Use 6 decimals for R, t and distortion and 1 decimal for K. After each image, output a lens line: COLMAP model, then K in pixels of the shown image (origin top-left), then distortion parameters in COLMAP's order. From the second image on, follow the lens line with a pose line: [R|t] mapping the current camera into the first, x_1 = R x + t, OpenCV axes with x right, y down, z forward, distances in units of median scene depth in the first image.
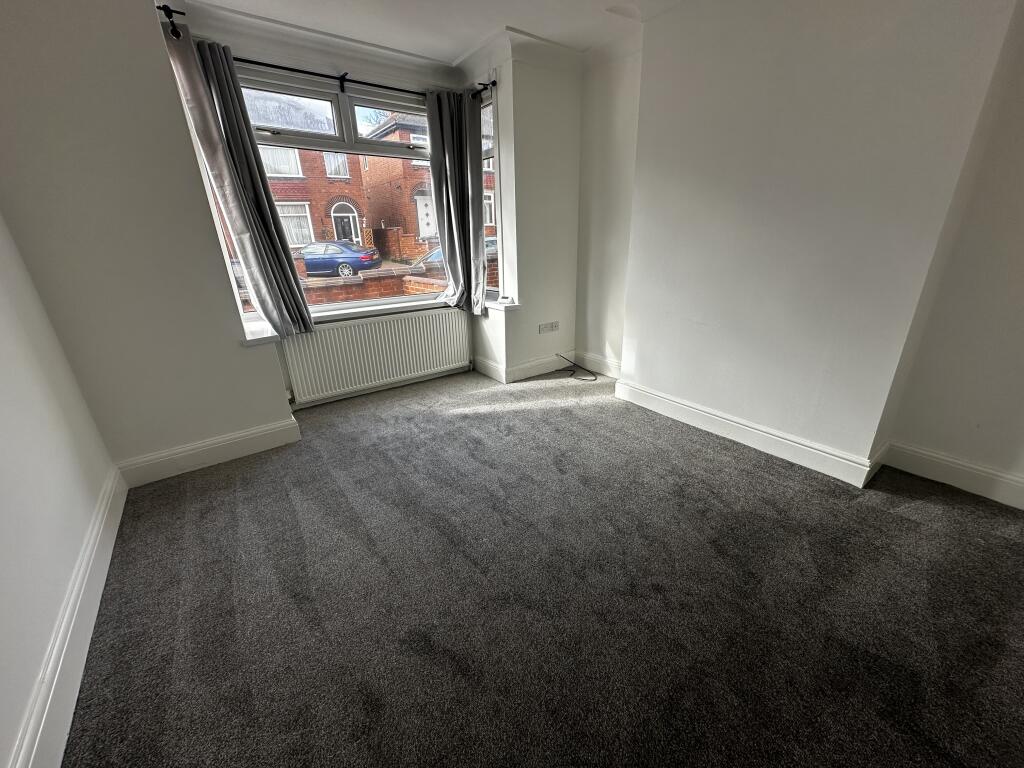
lens RADIAL K [[405.7, 0, 510.9], [0, 405.7, 385.2], [0, 0, 1]] dist [0.000939, -0.000129]
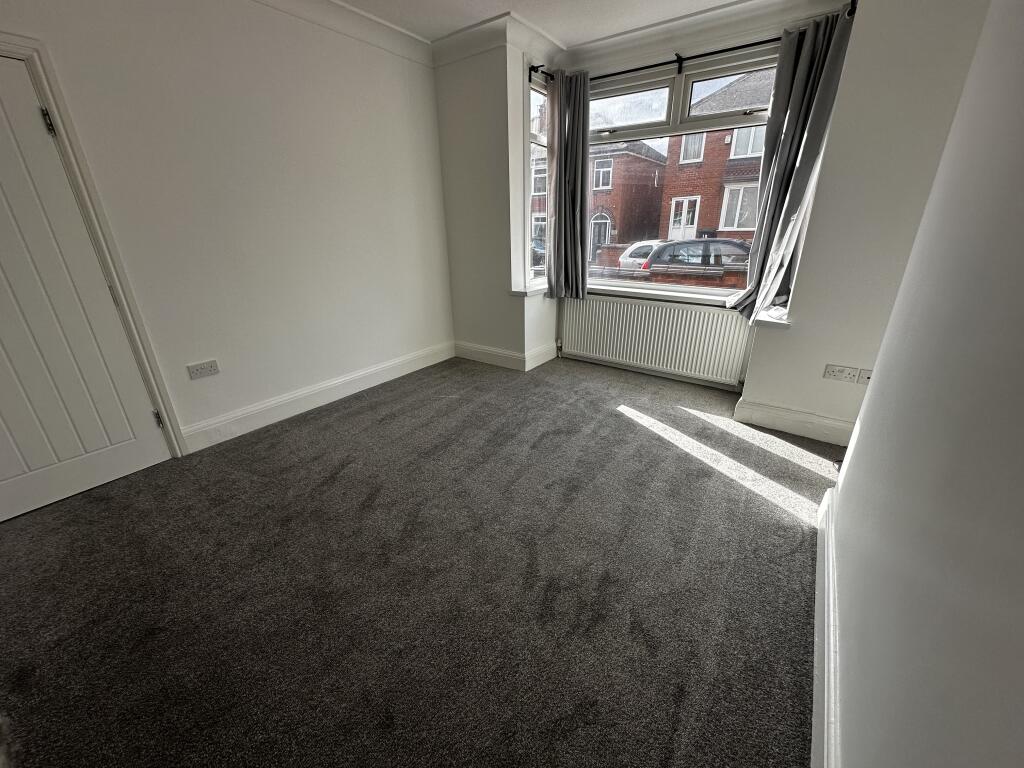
lens RADIAL K [[405.7, 0, 511.1], [0, 405.7, 384.6], [0, 0, 1]] dist [0.000939, -0.000129]
pose [[0.304991, 0.372207, -0.876609, 0.608580], [-0.331065, 0.904494, 0.268862, -0.157763], [0.892959, 0.208214, 0.399088, 0.383028]]
